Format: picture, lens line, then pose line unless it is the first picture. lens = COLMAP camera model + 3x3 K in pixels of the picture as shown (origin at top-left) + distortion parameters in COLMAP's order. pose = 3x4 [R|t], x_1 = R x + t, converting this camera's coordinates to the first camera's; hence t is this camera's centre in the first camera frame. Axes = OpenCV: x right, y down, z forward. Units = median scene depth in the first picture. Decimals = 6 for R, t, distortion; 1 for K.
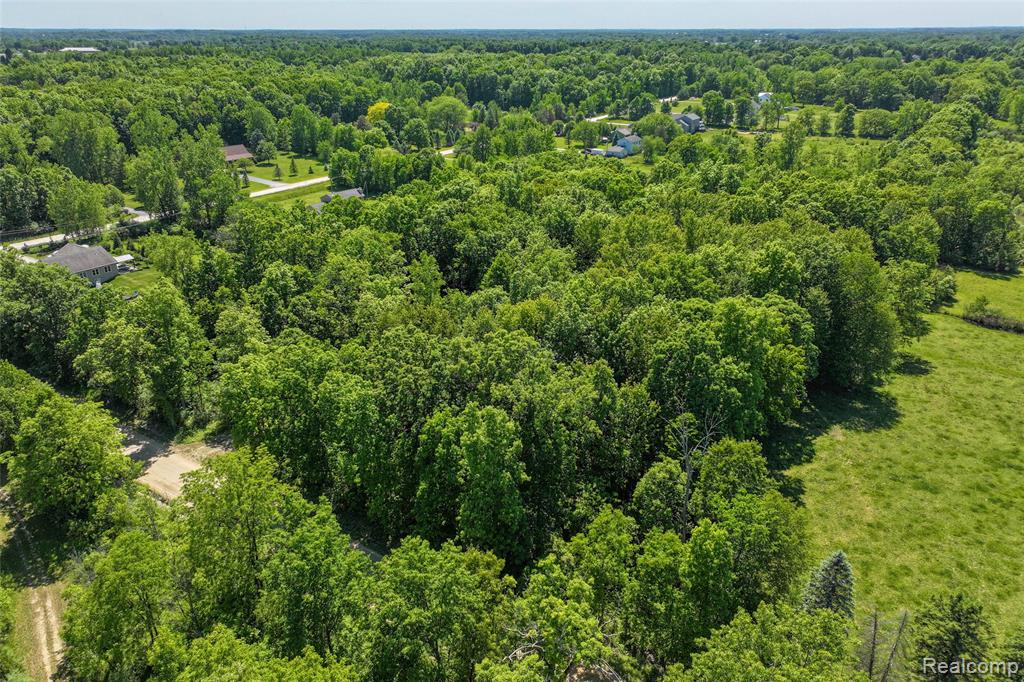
lens RADIAL K [[718.7, 0, 517.3], [0, 718.7, 341.3], [0, 0, 1]] dist [-0.006689, 0.020966]
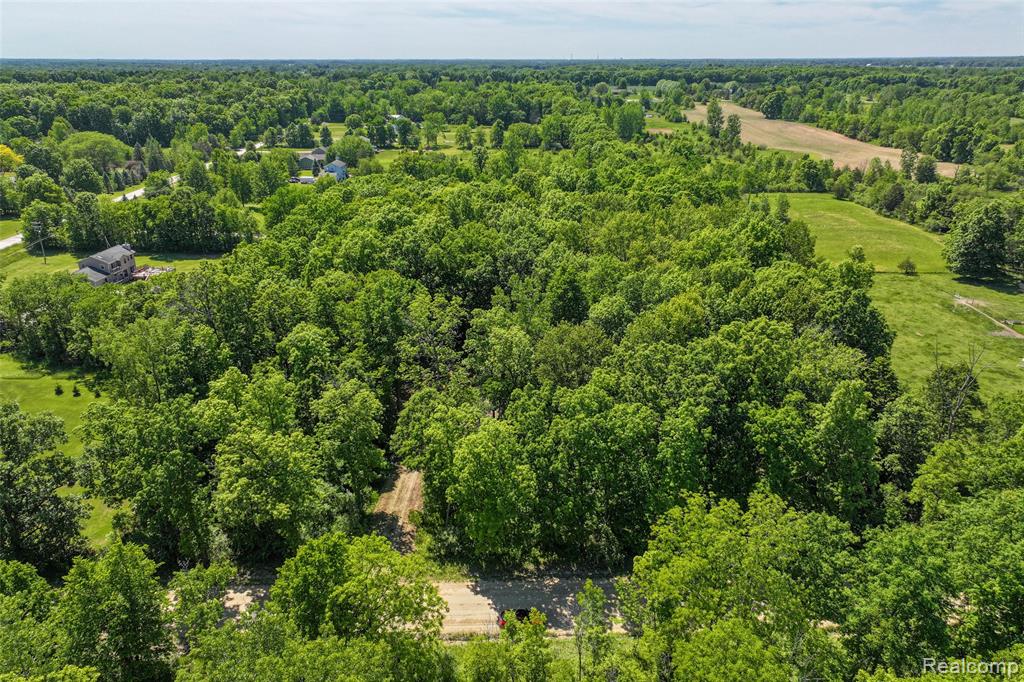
lens RADIAL K [[718.7, 0, 511.2], [0, 718.7, 341.8], [0, 0, 1]] dist [-0.006689, 0.020966]
pose [[0.823906, -0.208432, 0.527005, -0.635368], [0.227311, 0.973372, 0.029599, -0.068356], [-0.519142, 0.095407, 0.849346, 0.230471]]
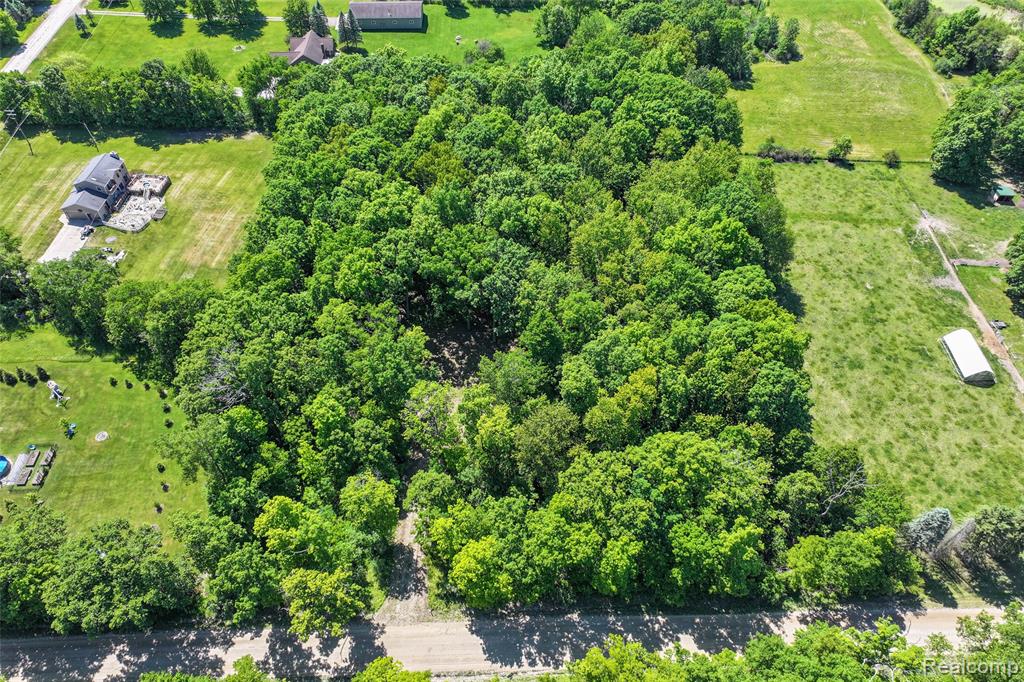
lens RADIAL K [[718.7, 0, 511.3], [0, 718.7, 338.3], [0, 0, 1]] dist [-0.006689, 0.020966]
pose [[0.819834, -0.432054, 0.375769, -0.504377], [0.231166, 0.850129, 0.473121, -0.637610], [-0.523865, -0.301016, 0.796840, 0.149599]]
